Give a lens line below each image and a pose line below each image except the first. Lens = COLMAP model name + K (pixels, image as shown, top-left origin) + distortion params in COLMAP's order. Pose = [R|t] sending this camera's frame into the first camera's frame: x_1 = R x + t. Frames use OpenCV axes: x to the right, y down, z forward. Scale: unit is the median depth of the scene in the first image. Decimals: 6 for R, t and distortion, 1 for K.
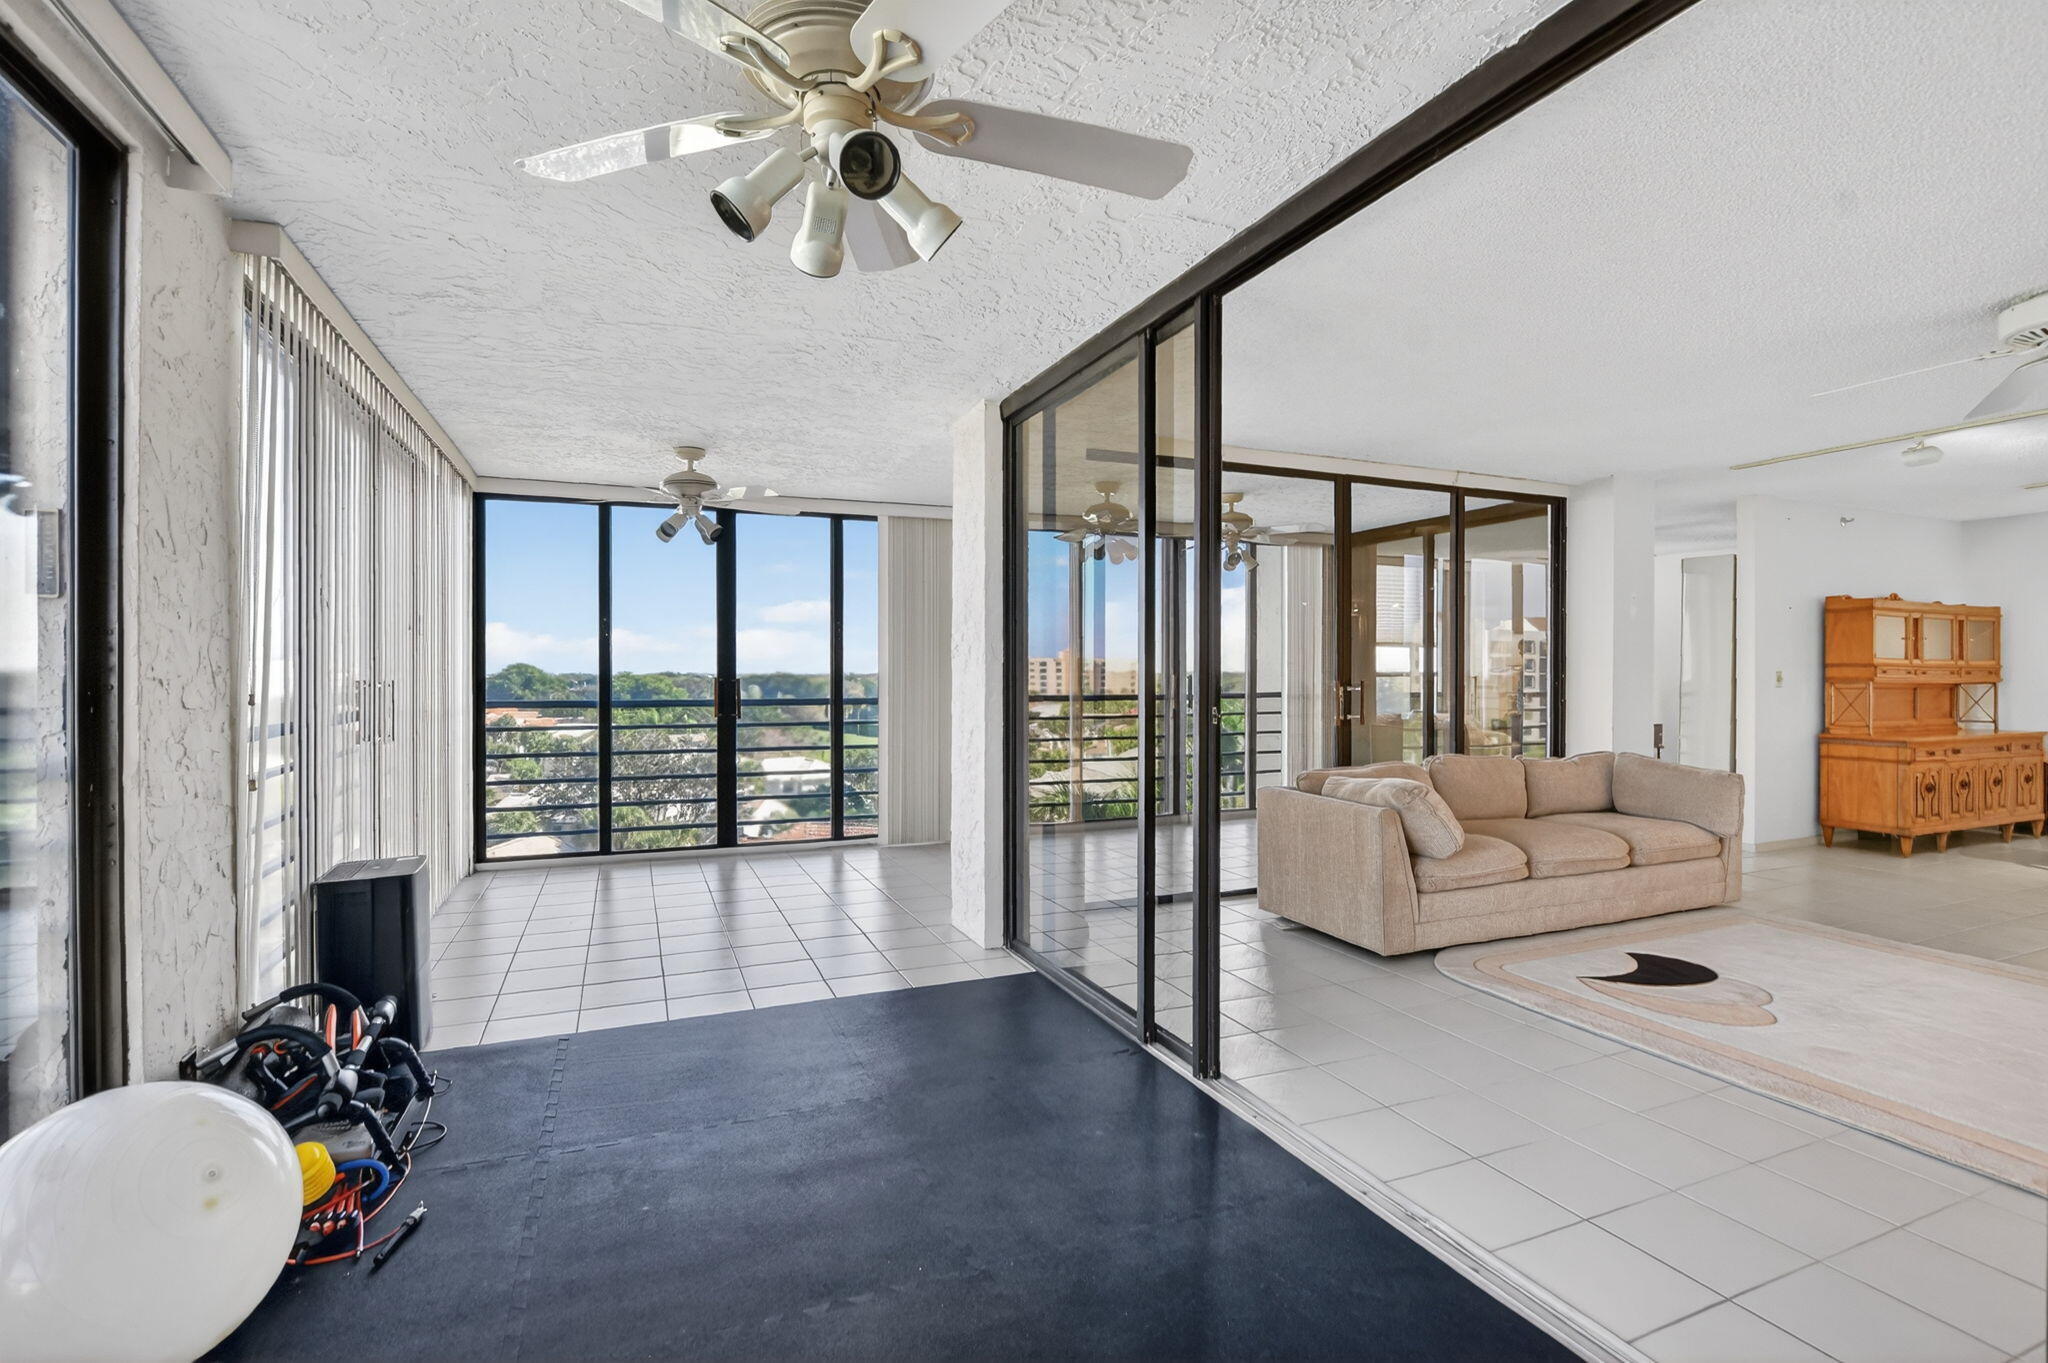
lens RADIAL K [[948.1, 0, 1023.6], [0, 948.1, 677.6], [0, 0, 1]] dist [-0.031760, 0.002311]
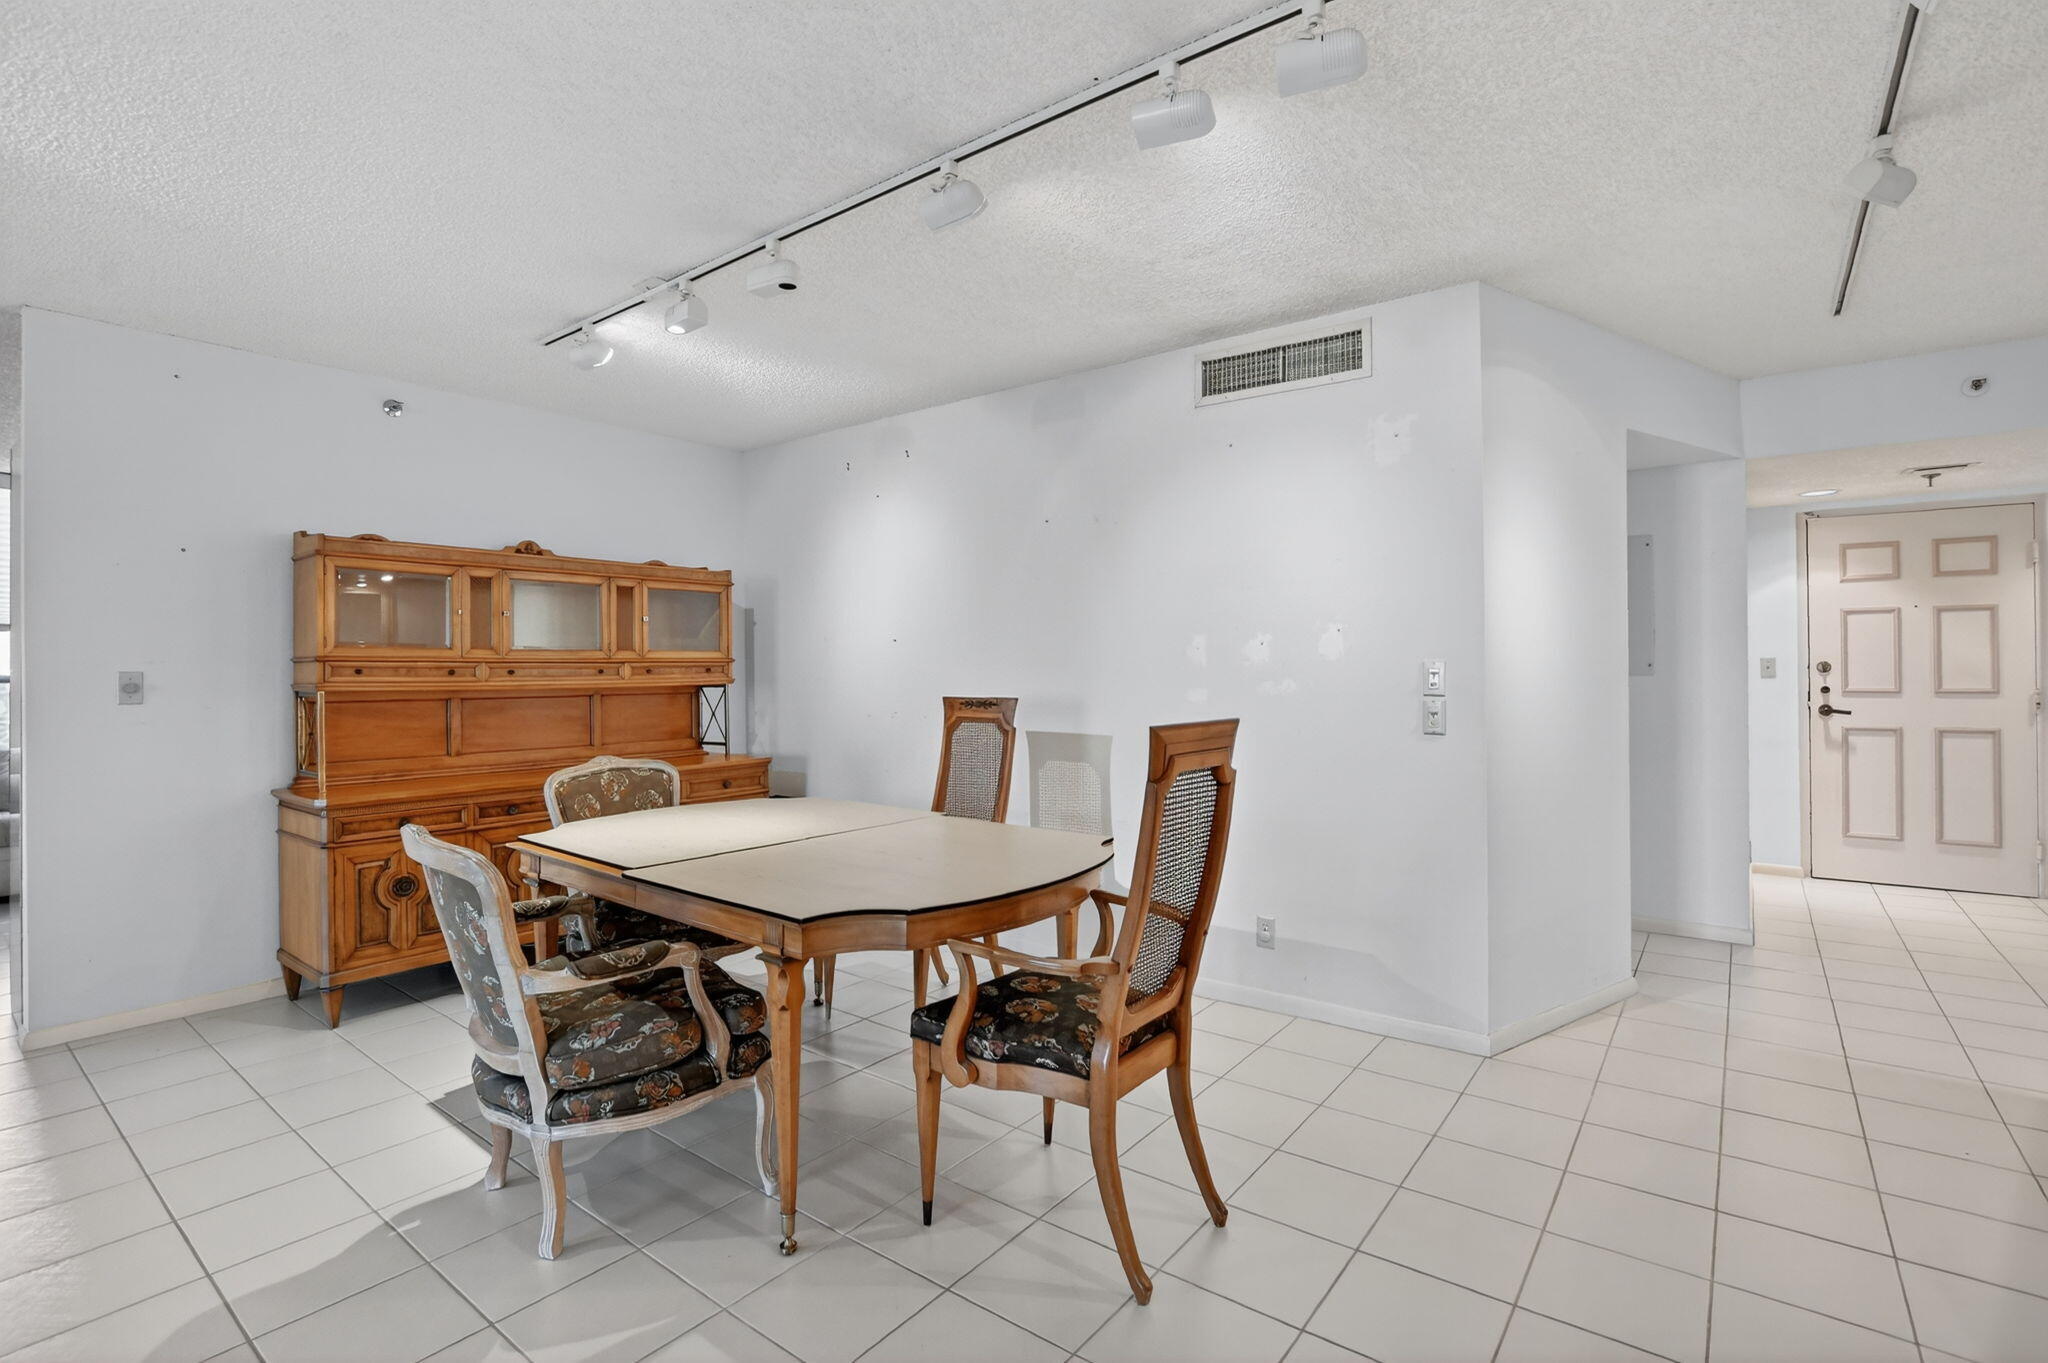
lens RADIAL K [[948.1, 0, 1018.4], [0, 948.1, 667.7], [0, 0, 1]] dist [-0.031760, 0.002311]
pose [[0.869008, -0.007743, 0.494738, 0.968875], [0.010959, 0.999933, -0.003599, -0.002231], [-0.494678, 0.008549, 0.869035, 0.324310]]
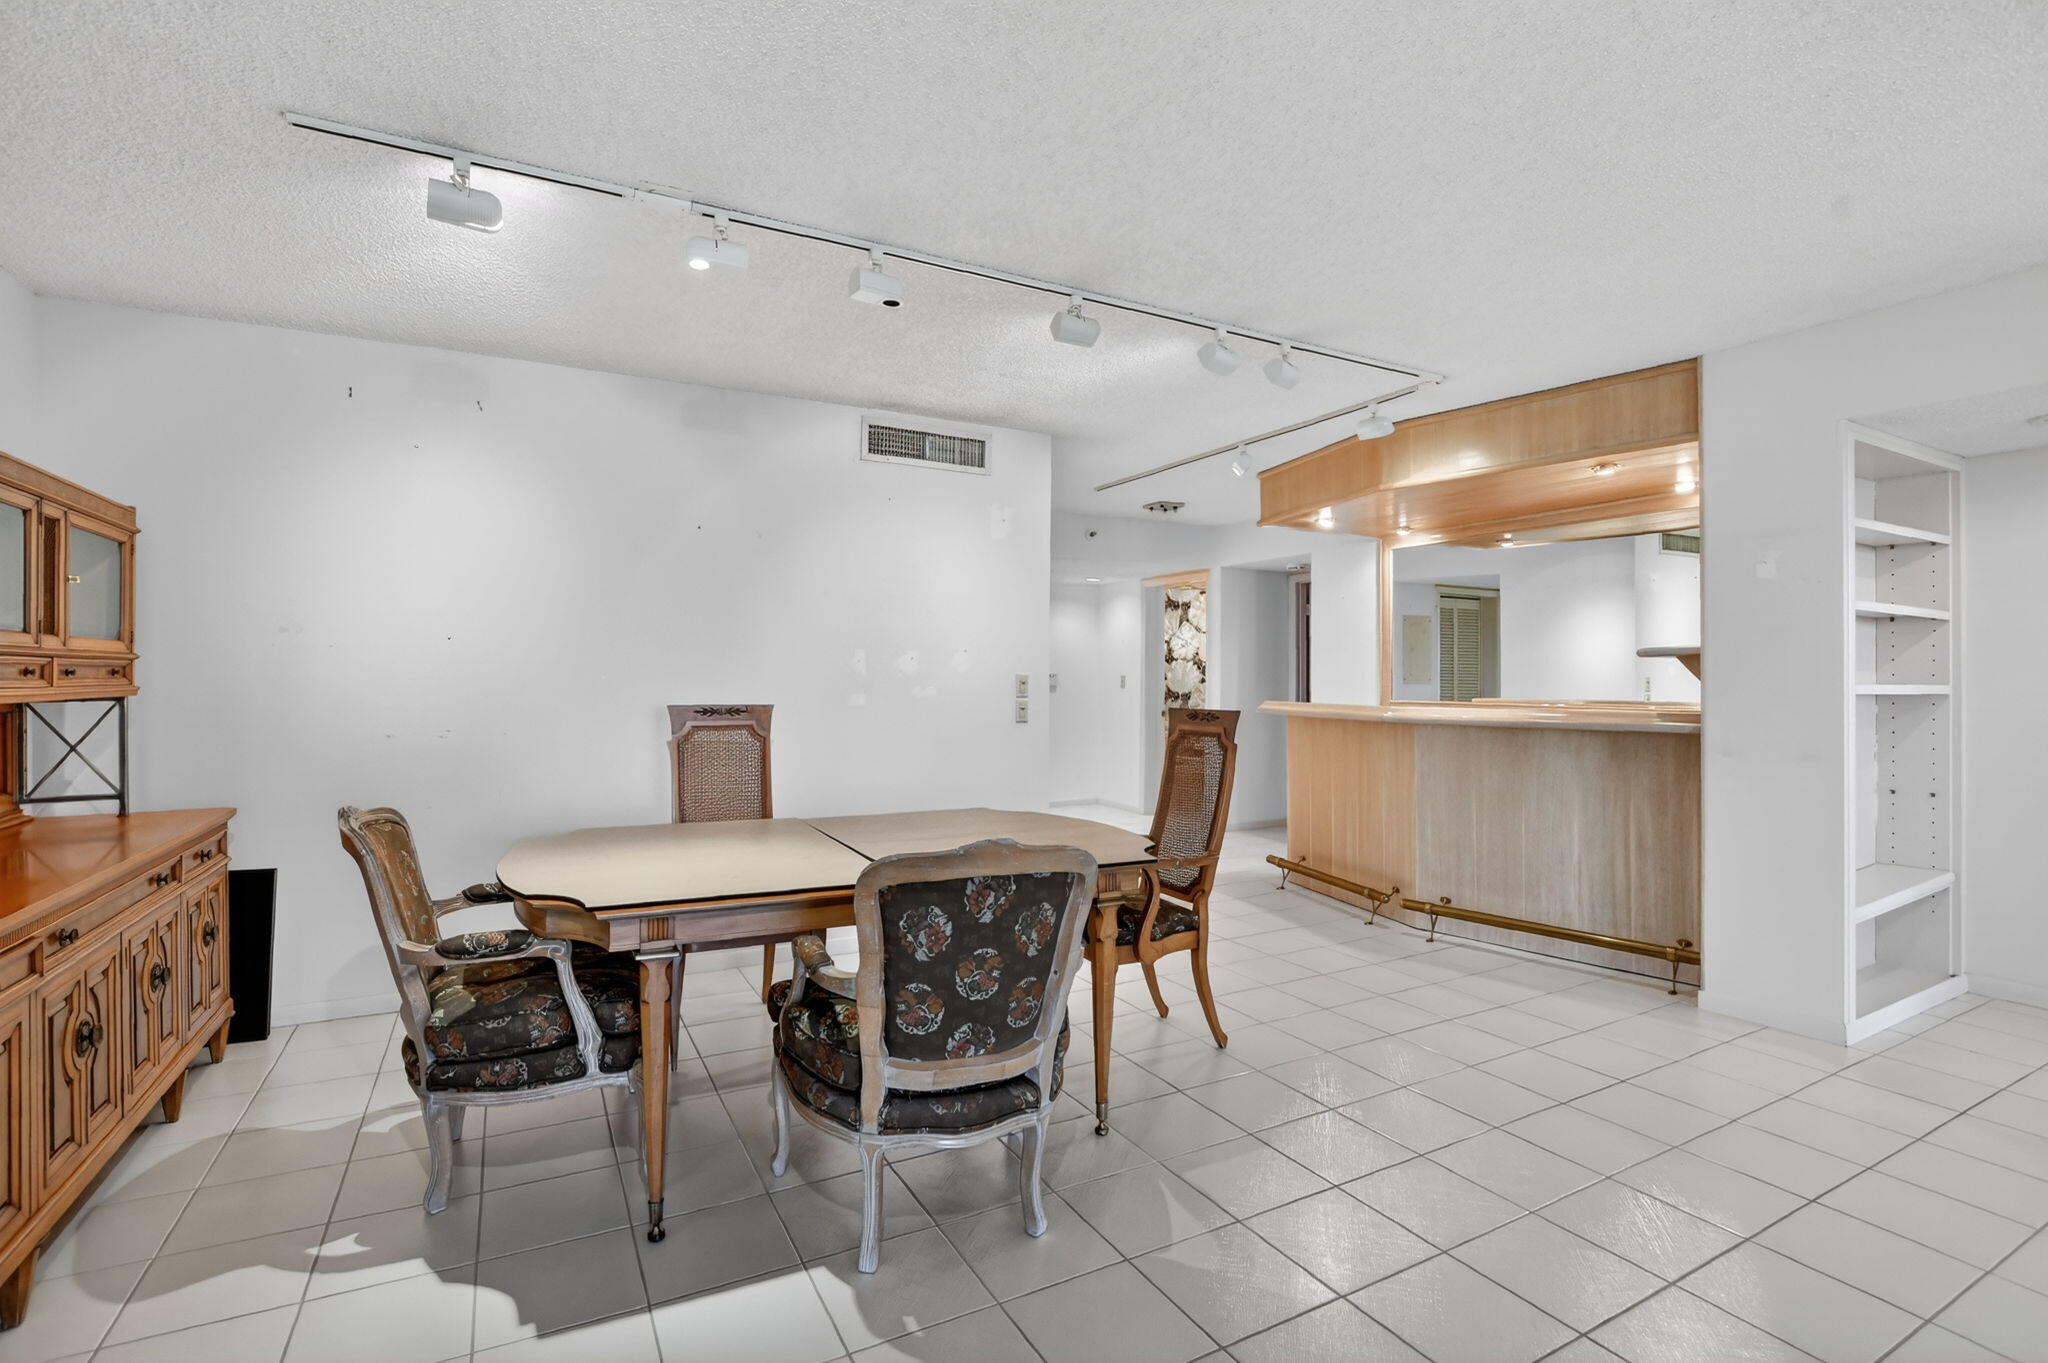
lens RADIAL K [[948.1, 0, 1014.0], [0, 948.1, 672.3], [0, 0, 1]] dist [-0.031760, 0.002311]
pose [[-0.096501, 0.005900, 0.995315, 0.669820], [0.003014, 0.999980, -0.005636, -0.002079], [-0.995328, 0.002456, -0.096517, 0.701223]]
